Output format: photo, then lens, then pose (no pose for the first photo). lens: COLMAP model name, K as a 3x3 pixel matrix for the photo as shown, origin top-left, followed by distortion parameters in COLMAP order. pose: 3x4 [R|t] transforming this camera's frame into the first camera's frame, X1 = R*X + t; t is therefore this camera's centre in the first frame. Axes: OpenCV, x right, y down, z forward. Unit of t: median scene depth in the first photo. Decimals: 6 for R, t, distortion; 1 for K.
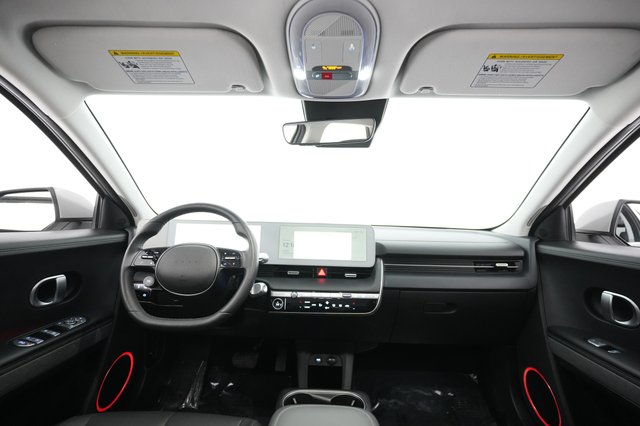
lens RADIAL K [[311.1, 0, 320.0], [0, 311.1, 213.0], [0, 0, 1]] dist [-0.003311, -0.000215]
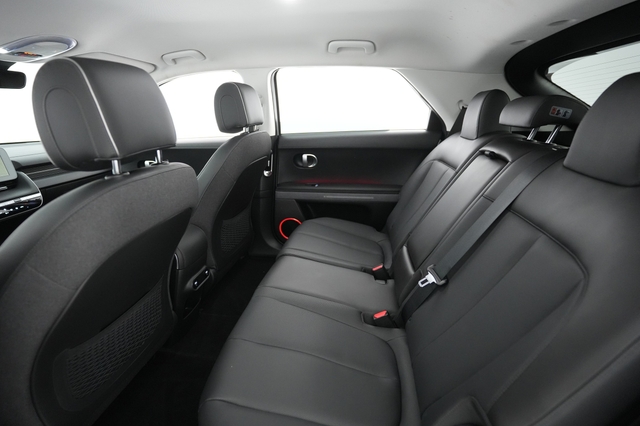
lens RADIAL K [[311.1, 0, 320.0], [0, 311.1, 213.0], [0, 0, 1]] dist [-0.003311, -0.000215]
pose [[0.111529, -0.331739, 0.936755, -1.075181], [0.001431, 0.942689, 0.333670, -0.139976], [-0.993760, -0.035873, 0.105612, -0.483964]]
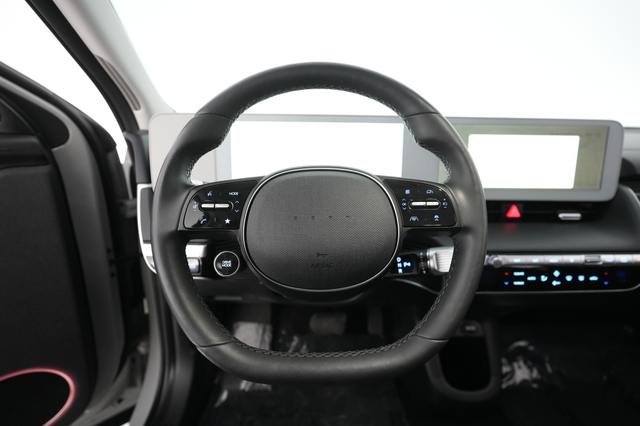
lens RADIAL K [[311.1, 0, 320.0], [0, 311.1, 213.0], [0, 0, 1]] dist [-0.003311, -0.000215]
pose [[0.998262, -0.028728, 0.051460, -0.398859], [0.012342, 0.955695, 0.294101, 0.031850], [-0.057629, -0.292954, 0.954388, 0.552428]]
